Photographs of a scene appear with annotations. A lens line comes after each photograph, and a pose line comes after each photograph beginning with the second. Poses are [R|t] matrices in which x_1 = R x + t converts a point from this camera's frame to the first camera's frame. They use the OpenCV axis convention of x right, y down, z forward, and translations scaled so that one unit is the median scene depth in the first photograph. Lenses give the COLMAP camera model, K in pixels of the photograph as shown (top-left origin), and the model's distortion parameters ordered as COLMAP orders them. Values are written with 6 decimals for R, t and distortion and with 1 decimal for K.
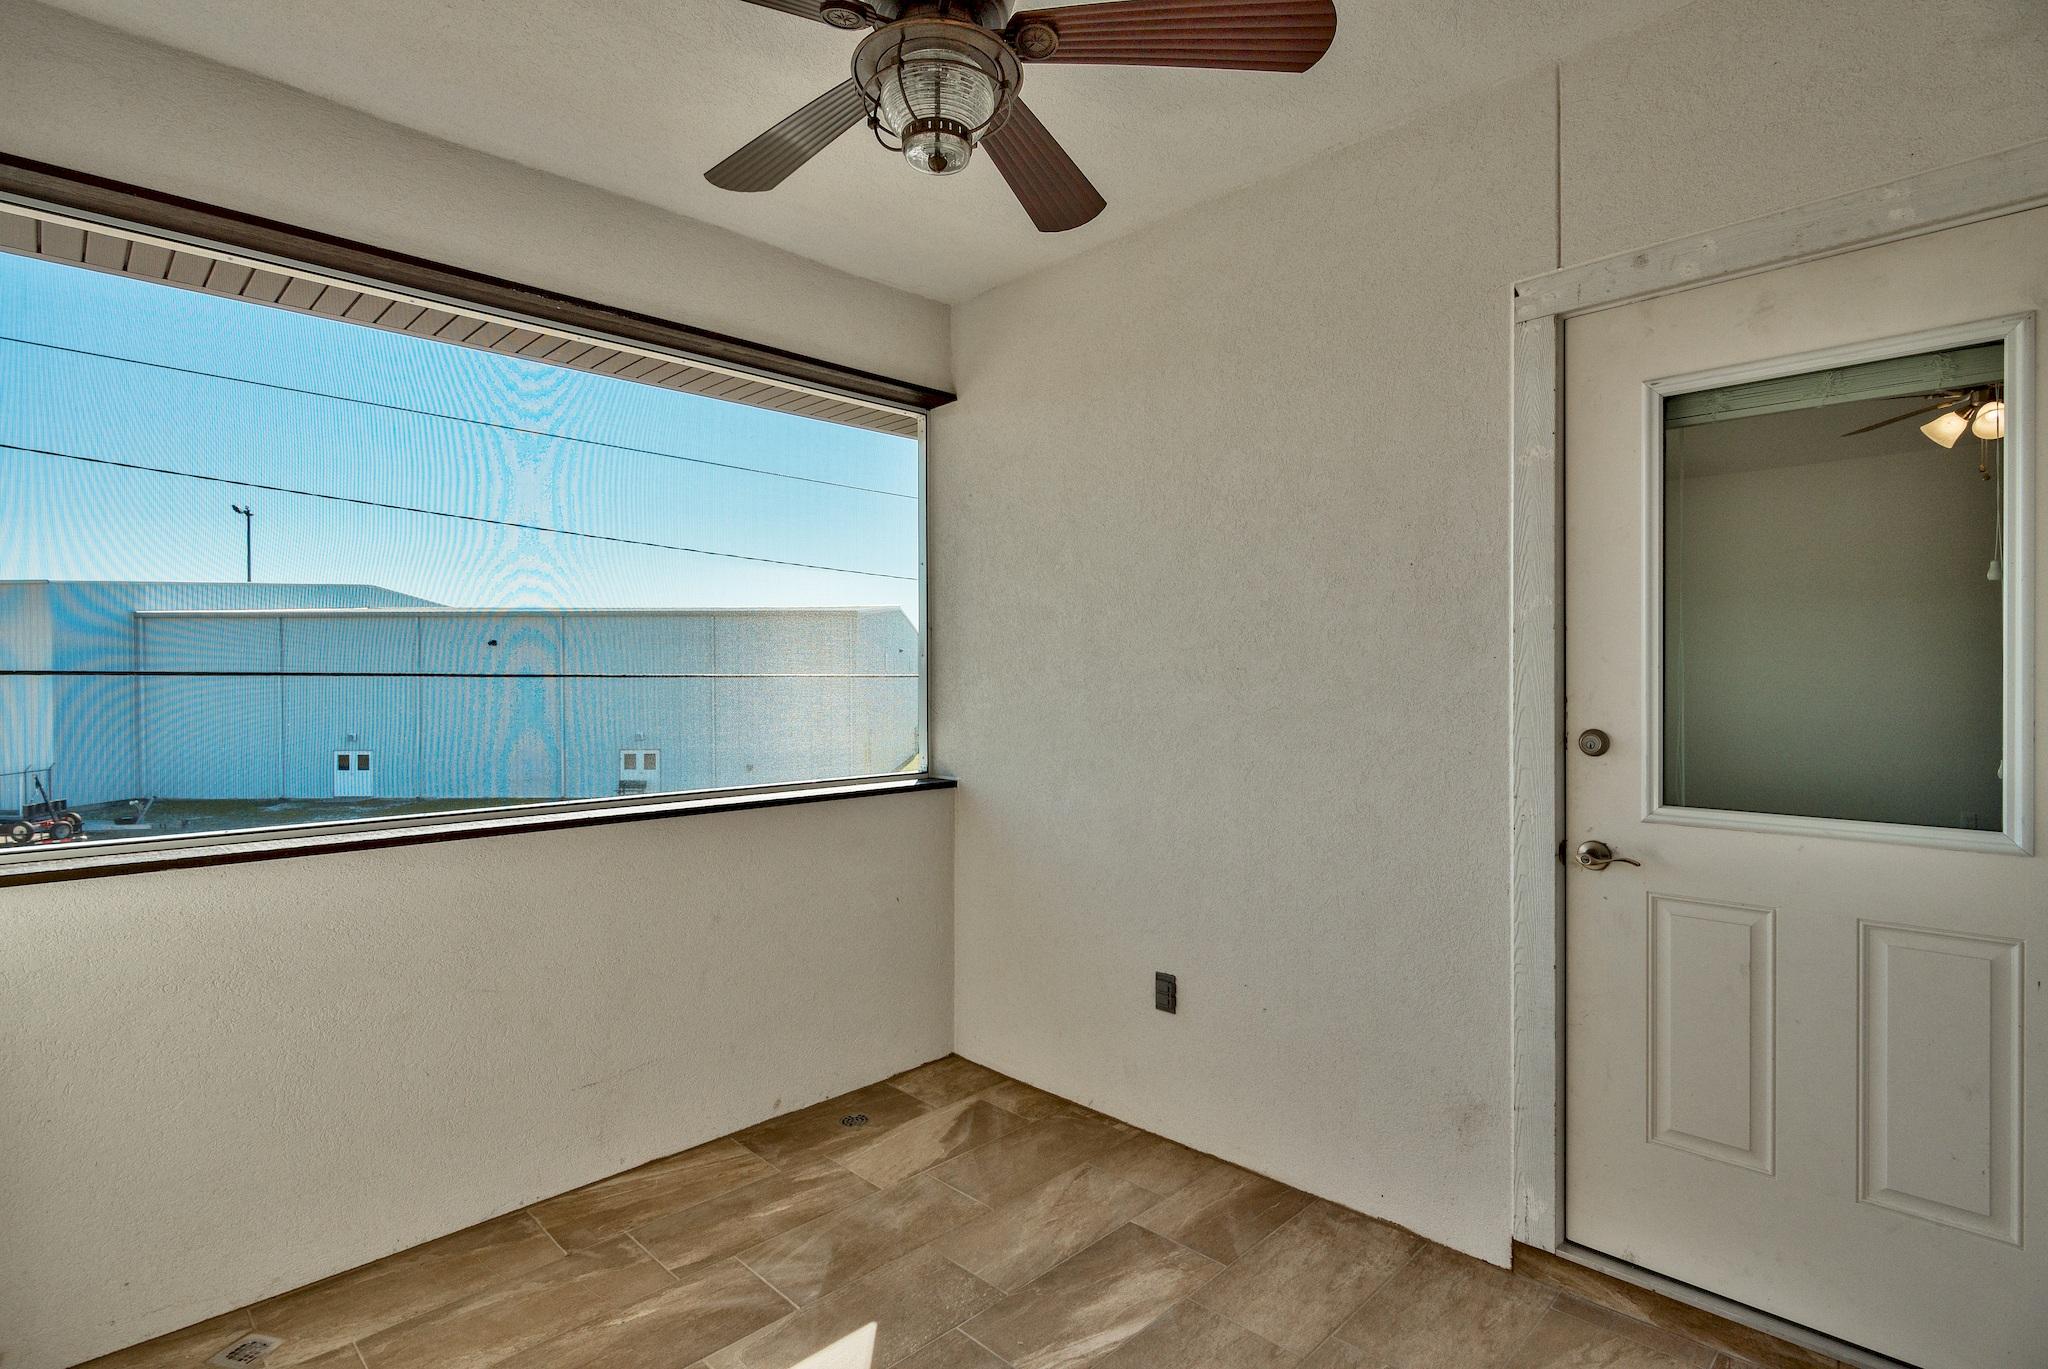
lens RADIAL K [[1009.2, 0, 1026.2], [0, 1009.2, 684.0], [0, 0, 1]] dist [-0.004736, -0.000243]
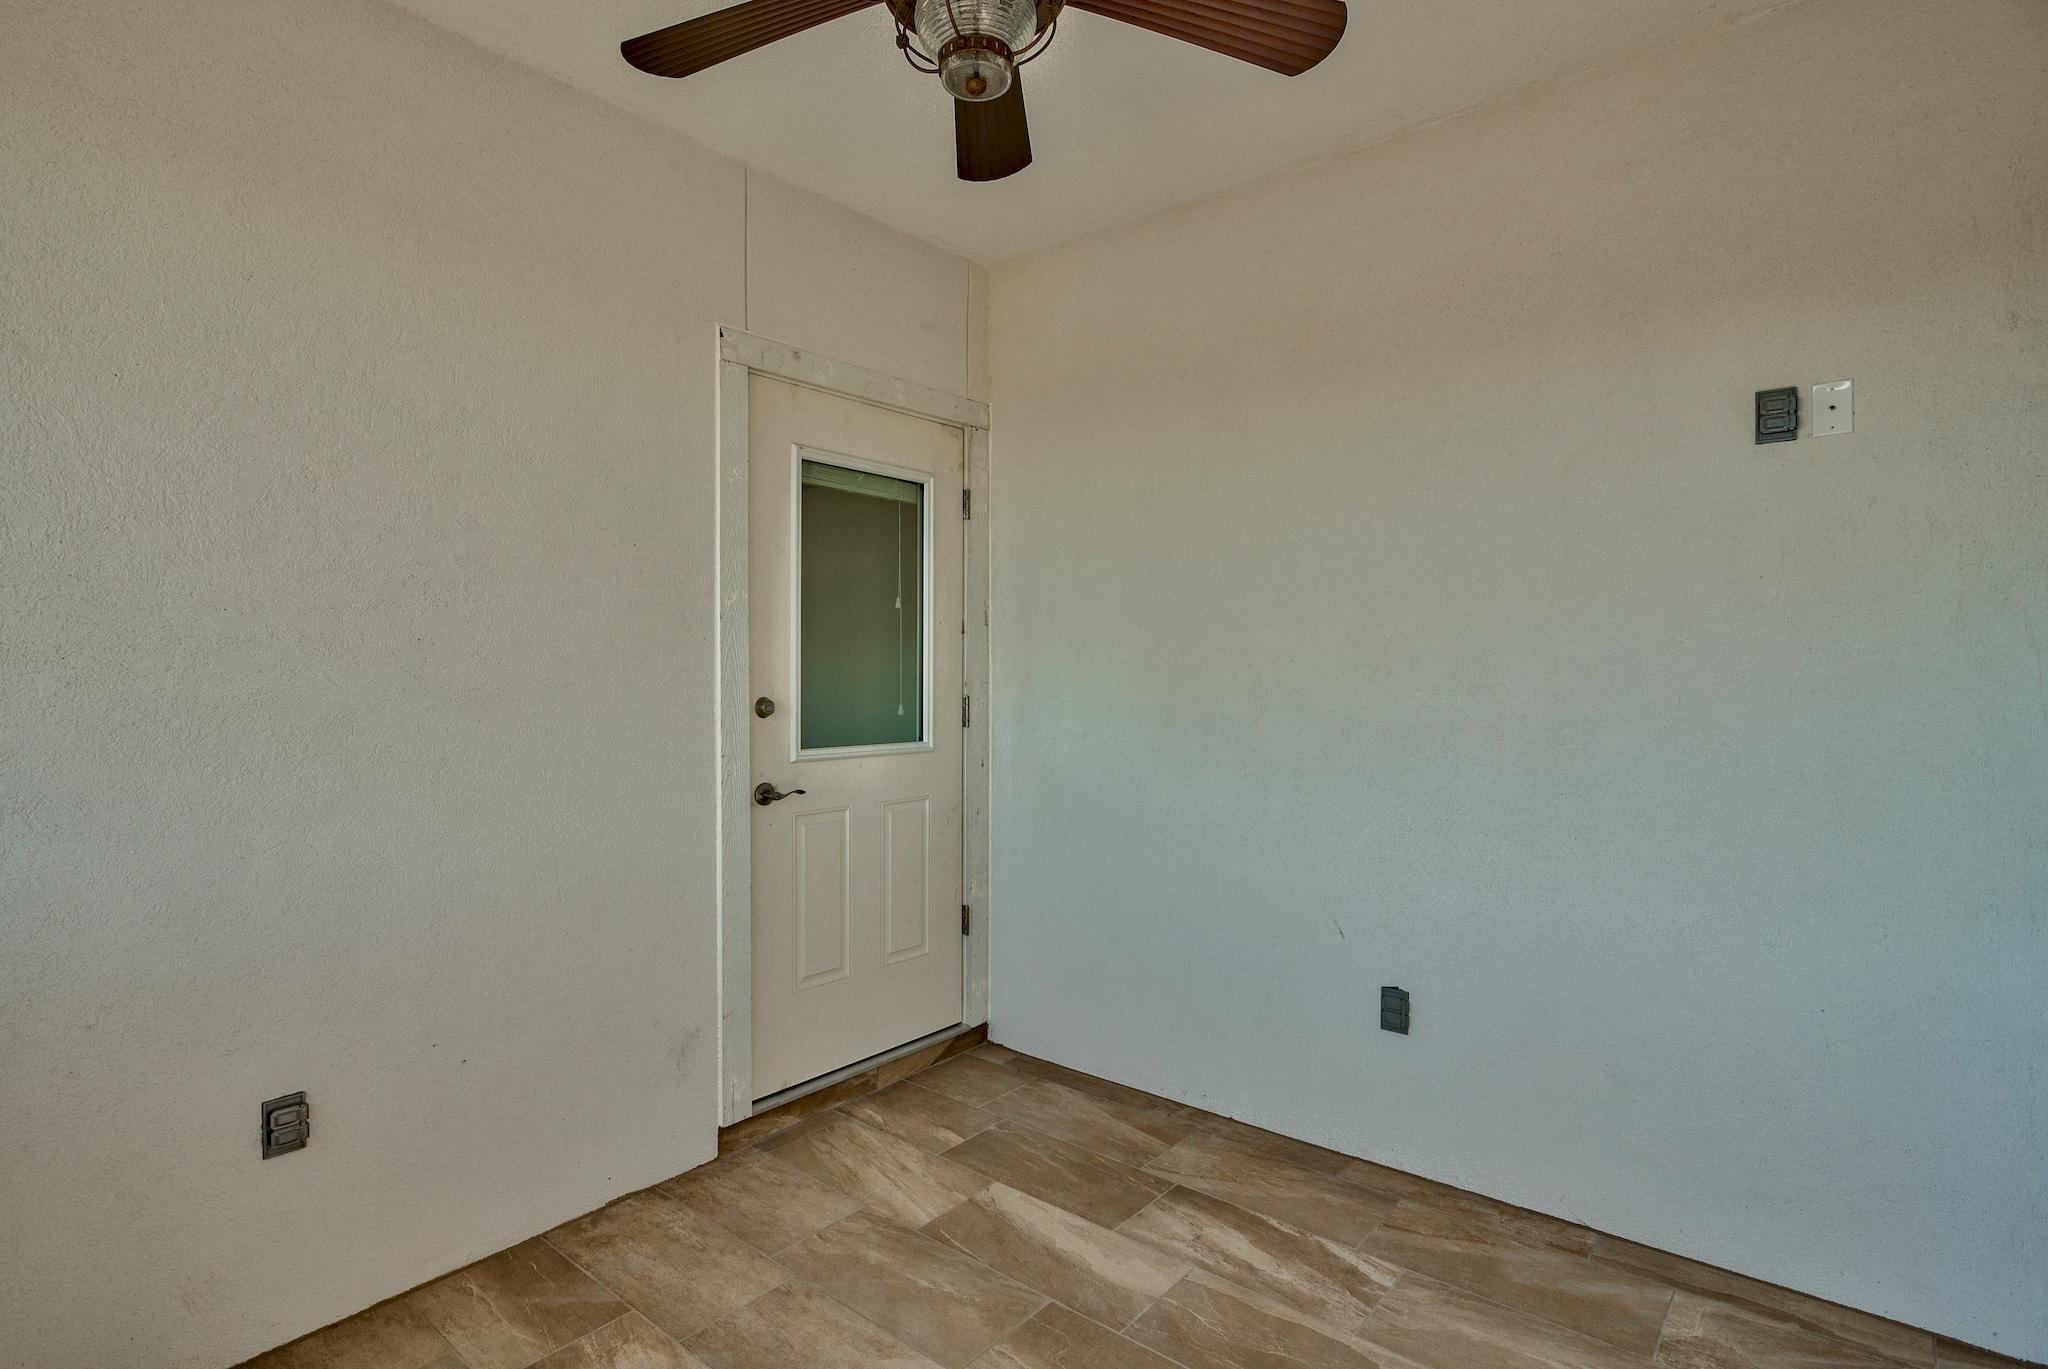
lens RADIAL K [[1009.2, 0, 1026.2], [0, 1009.2, 684.0], [0, 0, 1]] dist [-0.004736, -0.000243]
pose [[-0.092450, -0.006315, 0.995697, -0.668070], [0.006060, 0.999958, 0.006905, 0.018340], [-0.995699, 0.006672, -0.092408, 0.682699]]
